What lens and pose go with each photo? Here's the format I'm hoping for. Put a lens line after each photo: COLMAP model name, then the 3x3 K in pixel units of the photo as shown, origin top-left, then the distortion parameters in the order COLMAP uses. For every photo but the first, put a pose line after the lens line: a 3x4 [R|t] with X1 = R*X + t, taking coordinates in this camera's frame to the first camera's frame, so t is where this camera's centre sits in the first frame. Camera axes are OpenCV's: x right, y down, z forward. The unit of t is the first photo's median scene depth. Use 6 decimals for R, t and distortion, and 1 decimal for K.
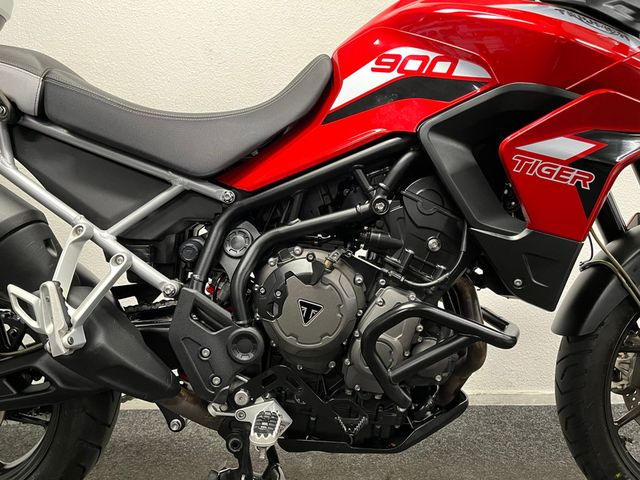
lens RADIAL K [[493.0, 0, 319.4], [0, 493.0, 242.5], [0, 0, 1]] dist [0.033713, -0.031187]
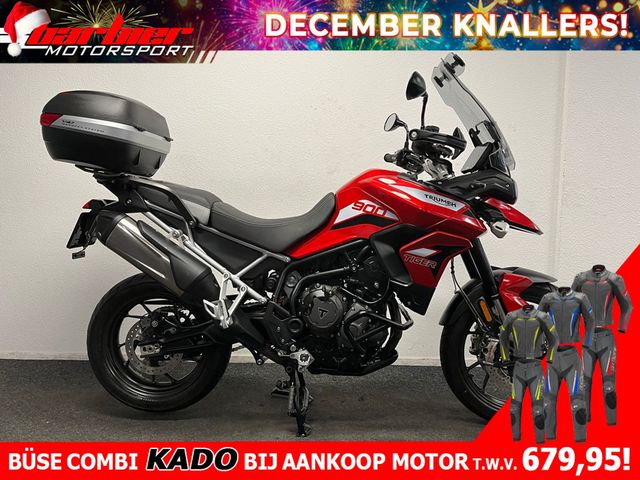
lens RADIAL K [[493.0, 0, 320.1], [0, 493.0, 238.7], [0, 0, 1]] dist [0.033713, -0.031187]
pose [[0.999482, 0.021404, -0.024048, 0.015487], [-0.020836, 0.999503, 0.023637, -0.258547], [0.024542, -0.023124, 0.999431, -1.299568]]
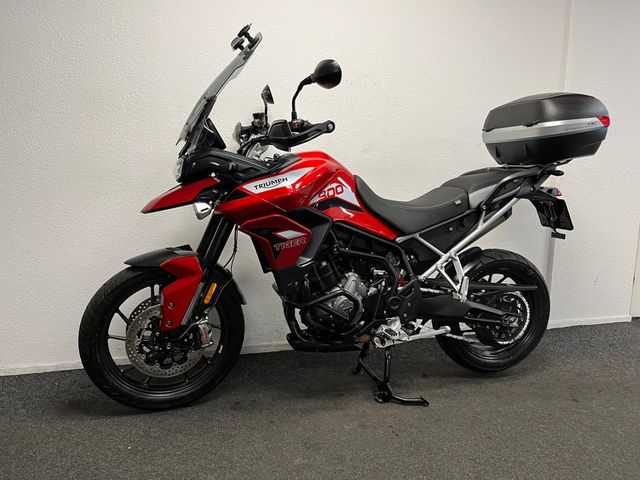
lens RADIAL K [[493.0, 0, 317.4], [0, 493.0, 237.8], [0, 0, 1]] dist [0.033713, -0.031187]
pose [[0.965056, -0.015255, 0.261600, -1.136507], [-0.005680, 0.996852, 0.079086, -0.312083], [-0.261983, -0.077808, 0.961931, -1.047997]]
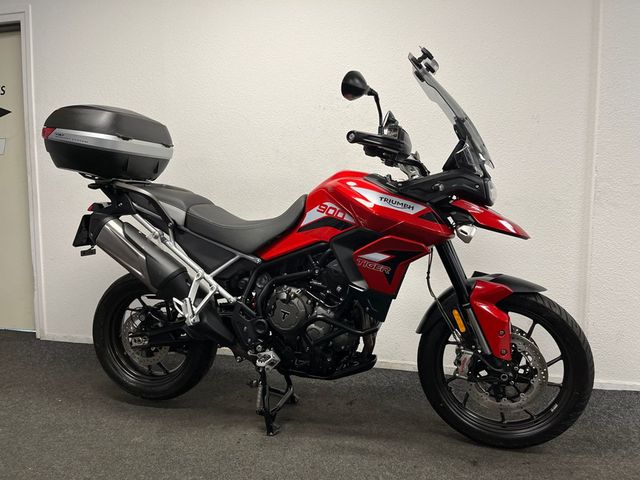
lens RADIAL K [[493.0, 0, 322.0], [0, 493.0, 235.3], [0, 0, 1]] dist [0.033713, -0.031187]
pose [[0.969057, 0.031295, -0.244844, 0.691363], [-0.023629, 0.999136, 0.034184, -0.314447], [0.245702, -0.027340, 0.968960, -1.201437]]
